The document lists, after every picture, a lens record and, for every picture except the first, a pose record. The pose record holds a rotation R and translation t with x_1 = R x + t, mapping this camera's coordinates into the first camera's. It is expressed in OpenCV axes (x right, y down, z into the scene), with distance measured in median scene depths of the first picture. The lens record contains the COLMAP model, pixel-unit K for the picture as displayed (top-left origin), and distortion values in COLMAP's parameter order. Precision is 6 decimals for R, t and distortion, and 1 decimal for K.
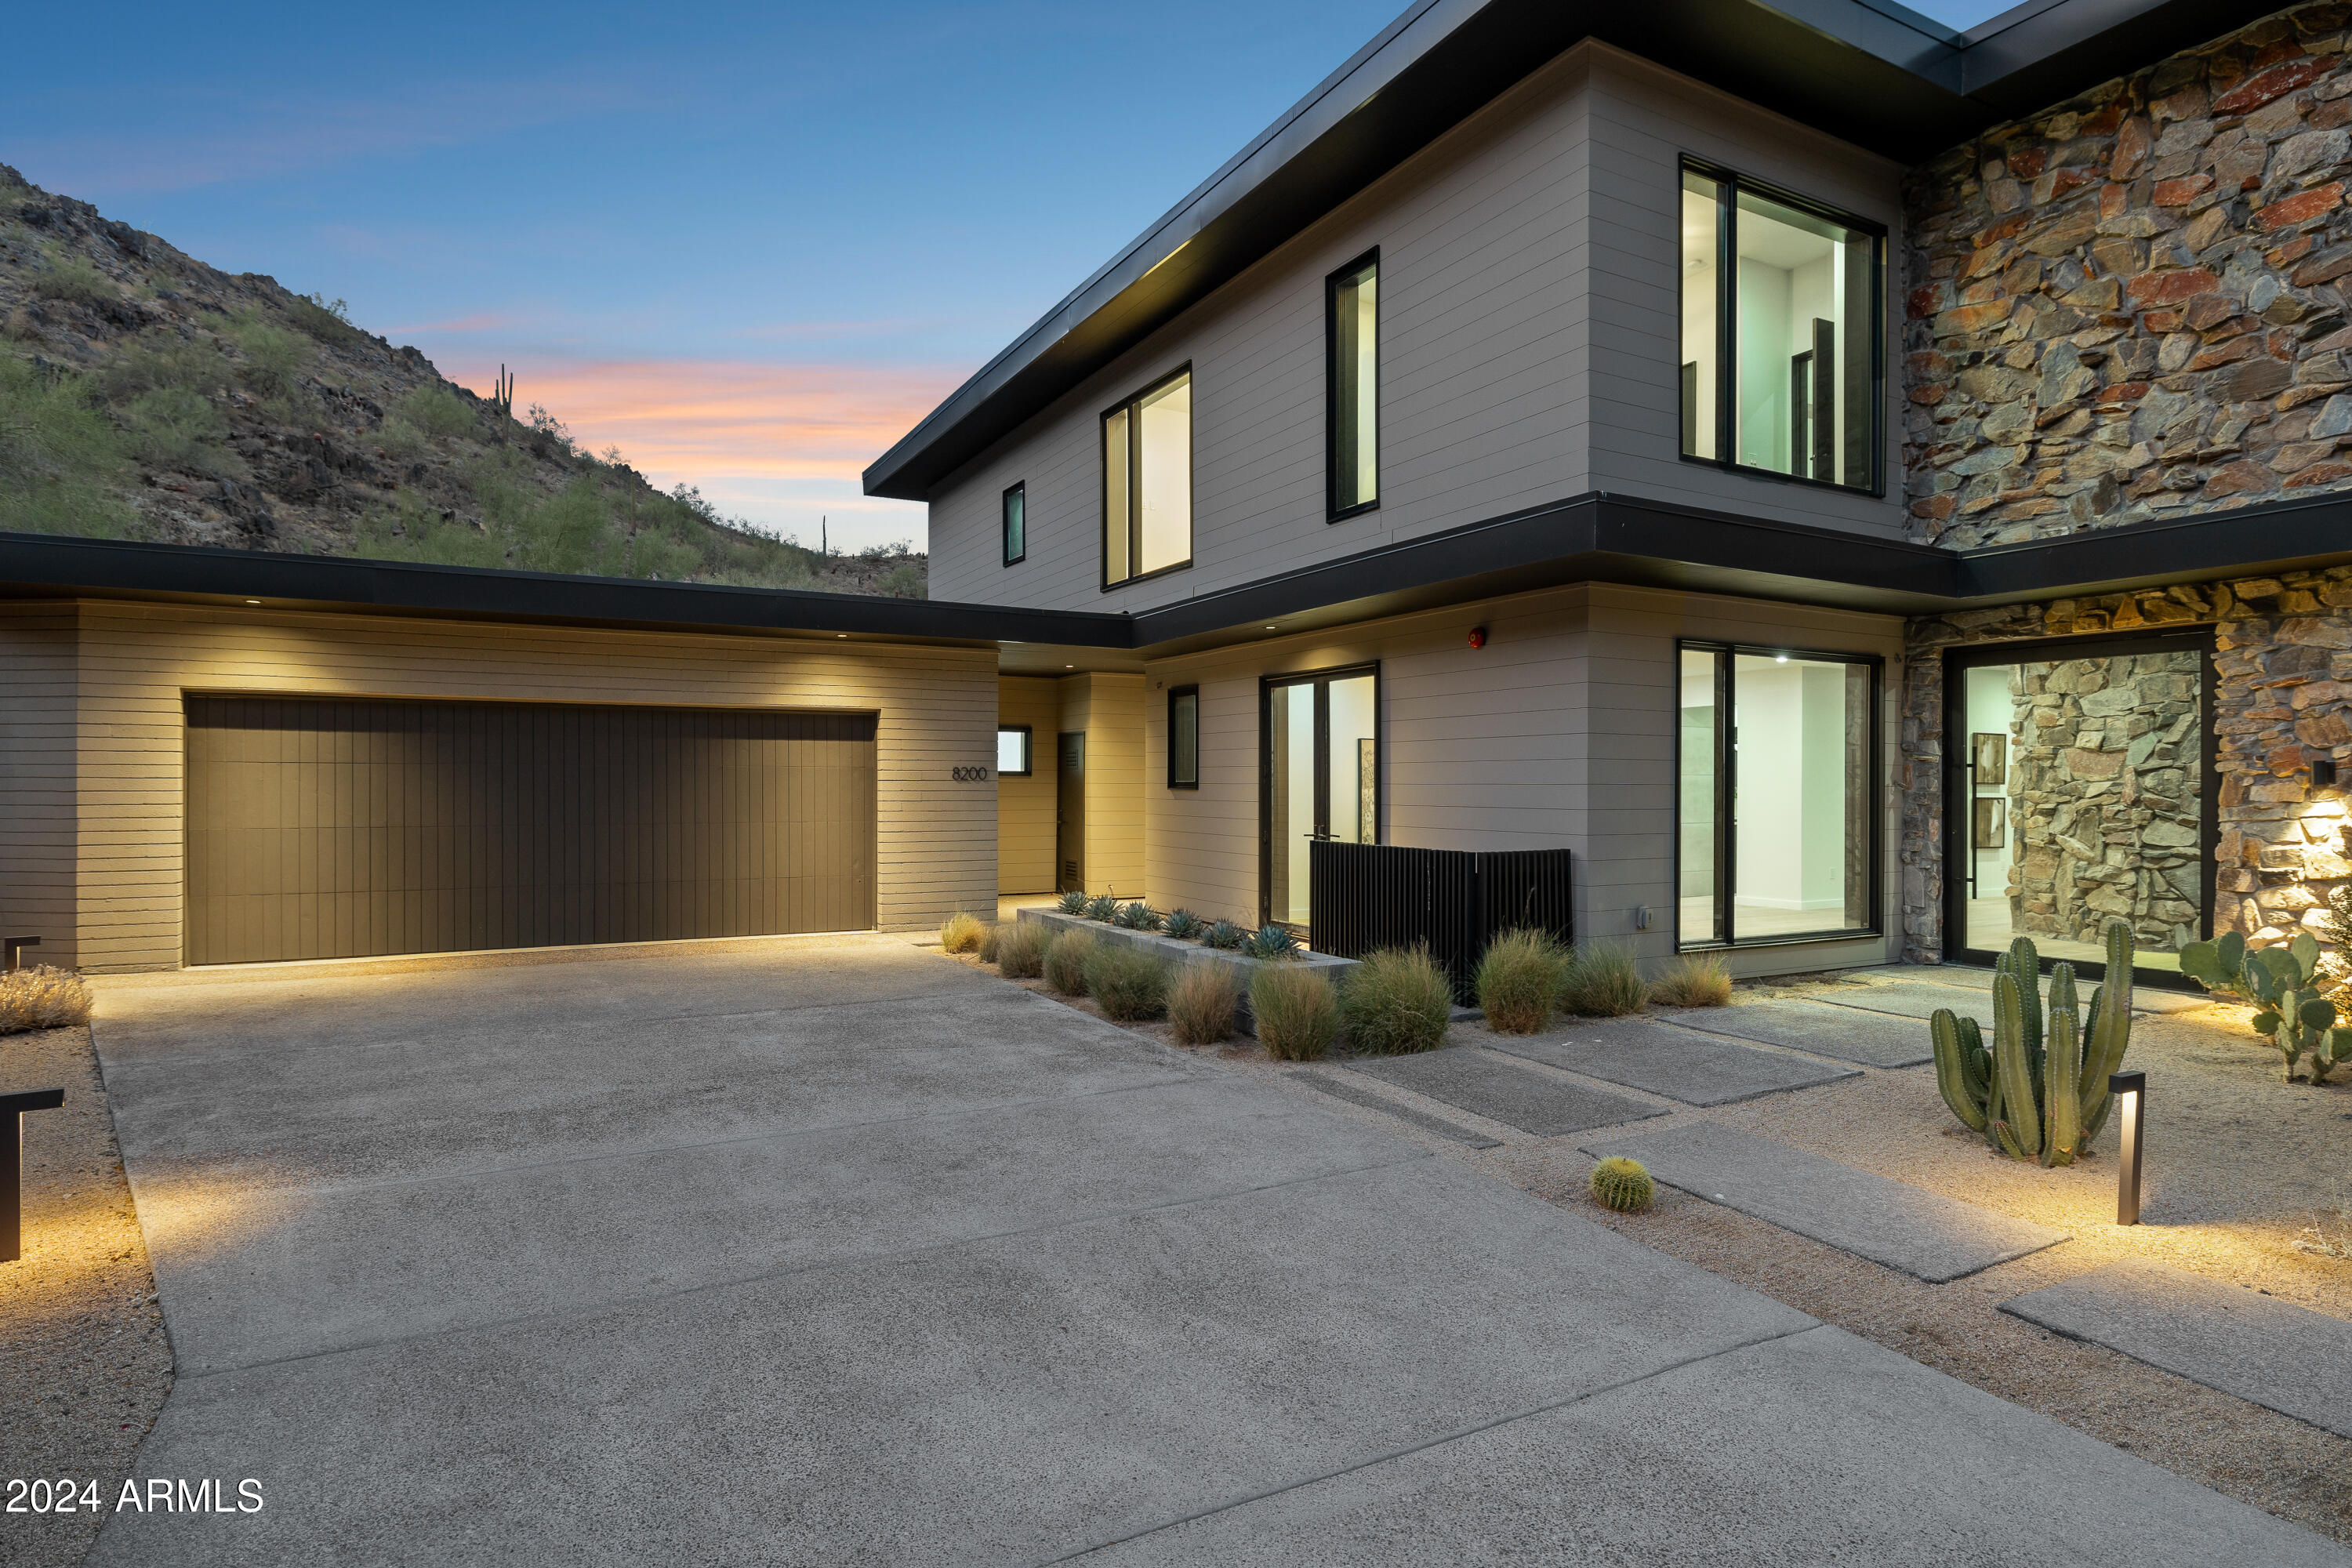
lens RADIAL K [[1244.7, 0, 1176.8], [0, 1244.7, 782.9], [0, 0, 1]] dist [-0.003415, 0.000182]
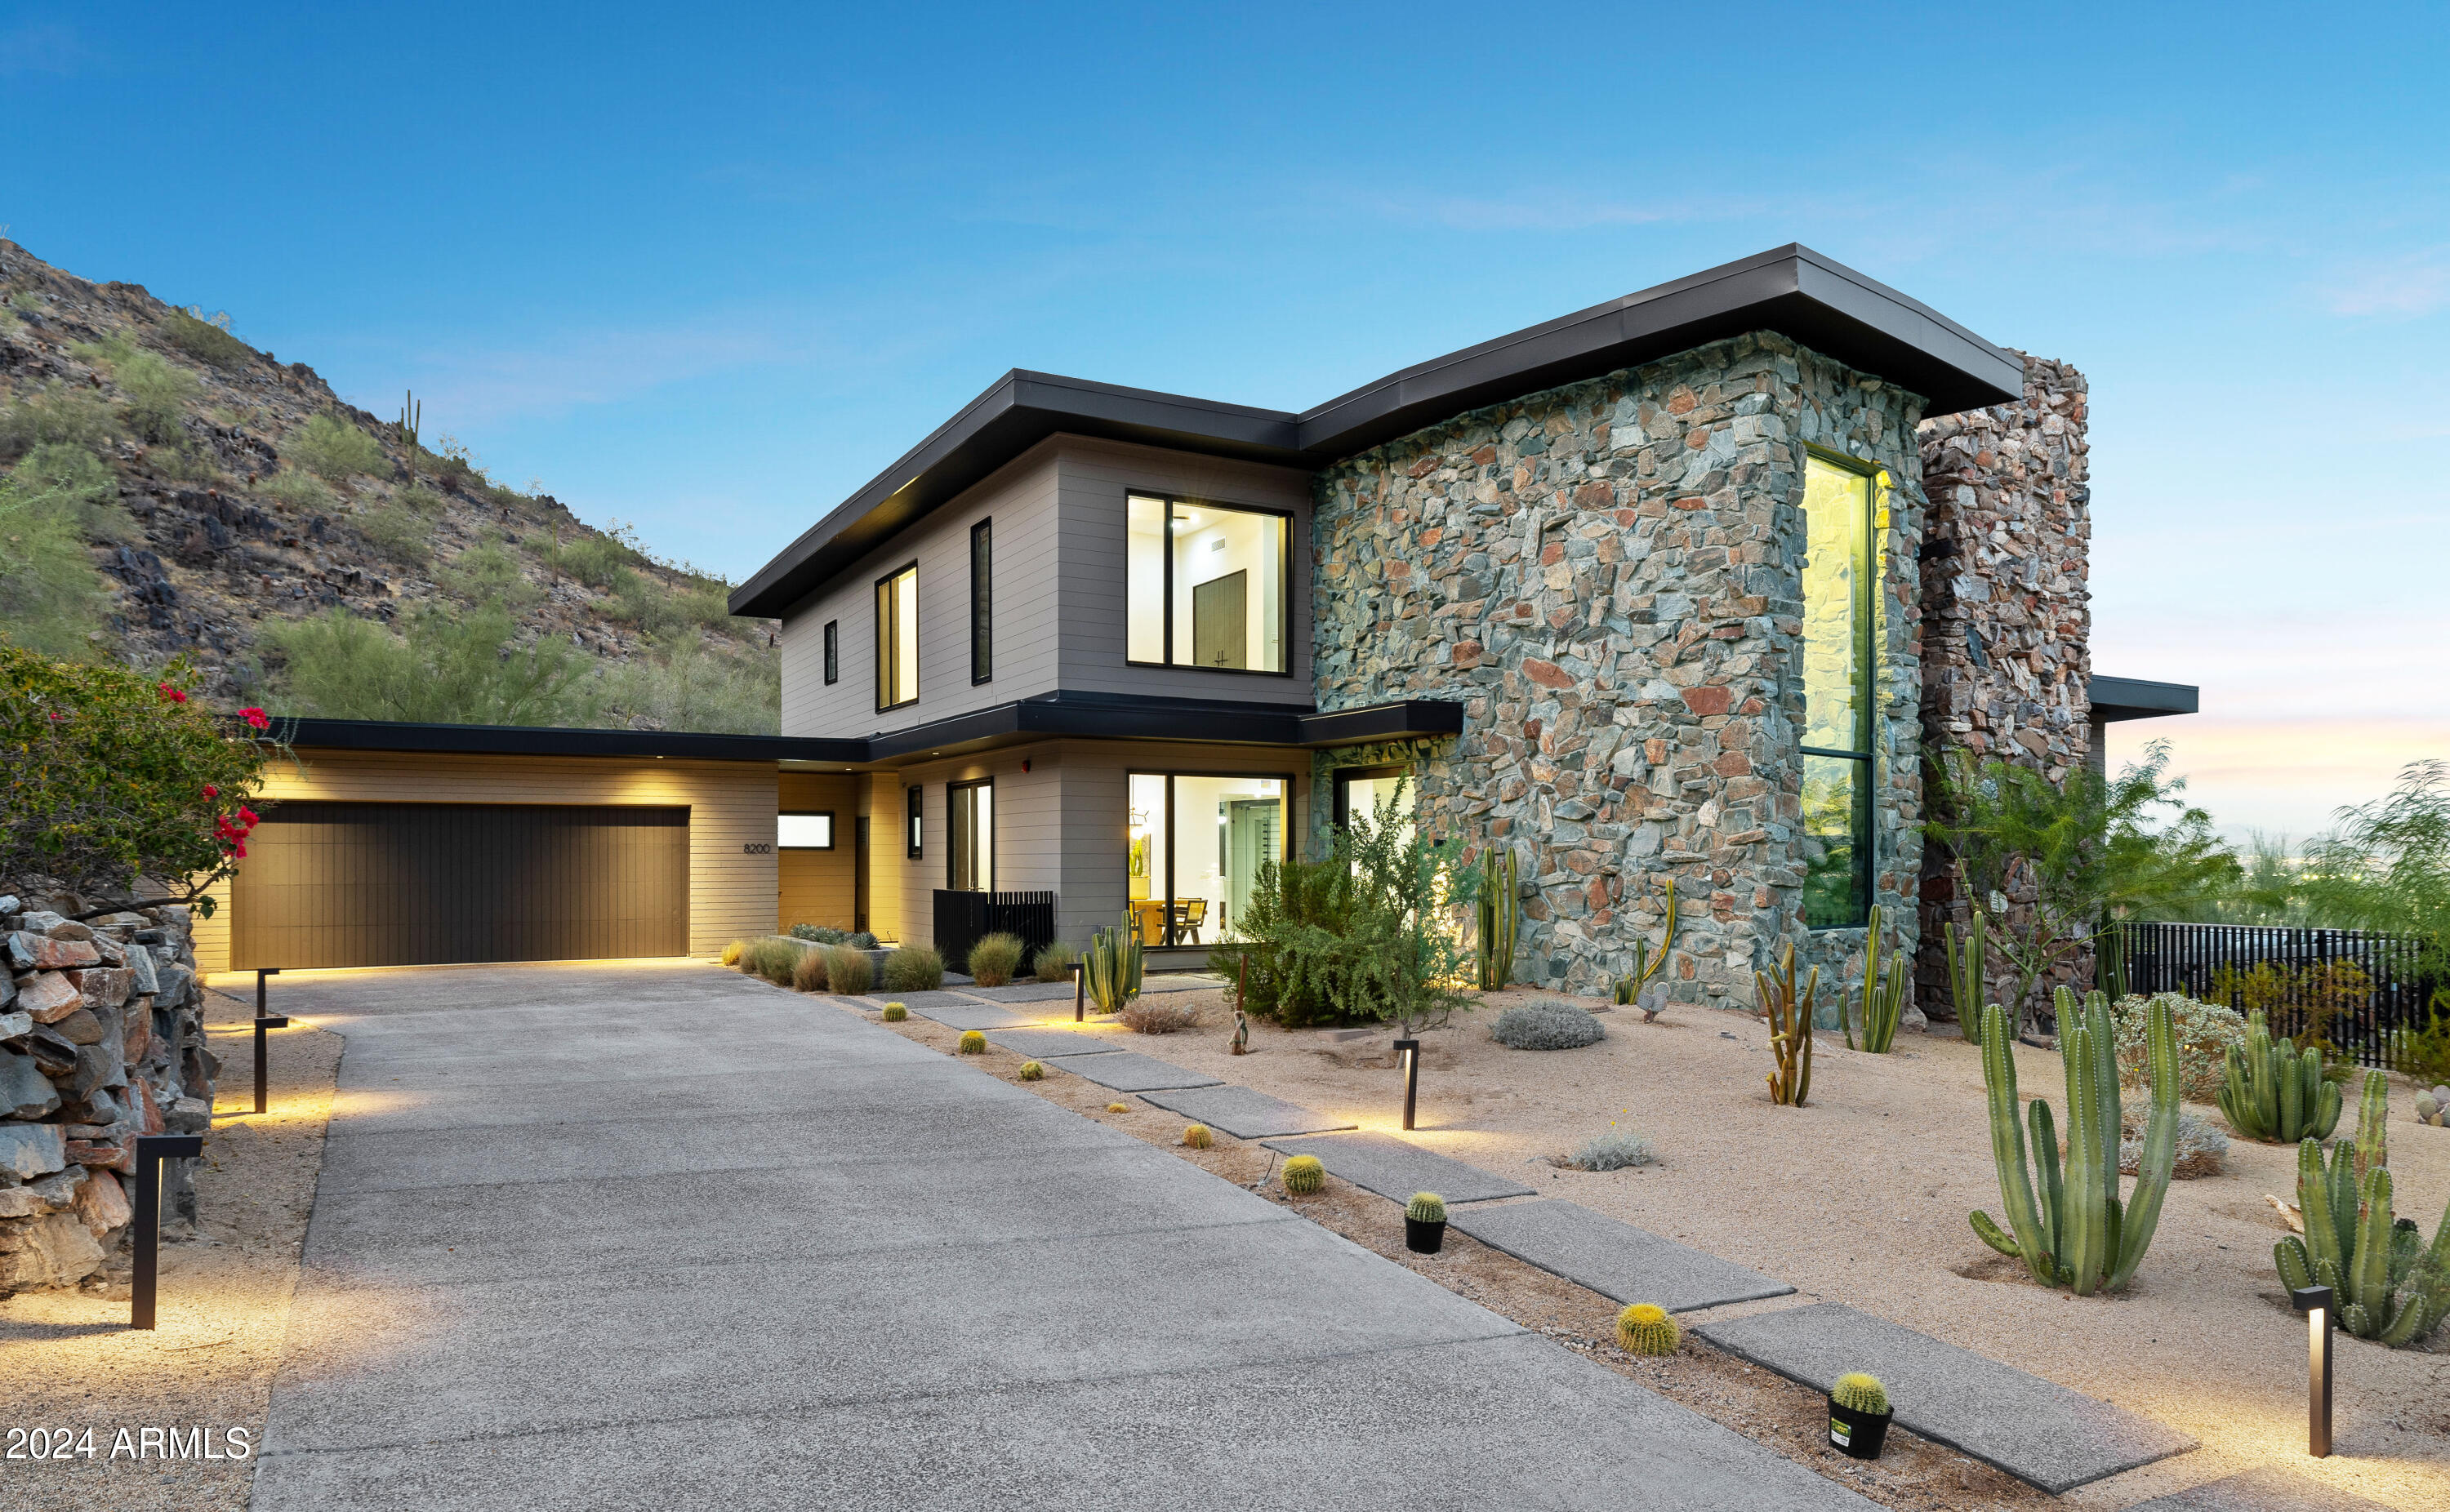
lens RADIAL K [[1518.5, 0, 1279.9], [0, 1518.5, 836.6], [0, 0, 1]] dist [0.000257, -0.001708]
pose [[0.999616, -0.003837, 0.027426, 0.355763], [0.004184, 0.999912, -0.012611, 0.003234], [-0.027375, 0.012721, 0.999544, -0.706400]]
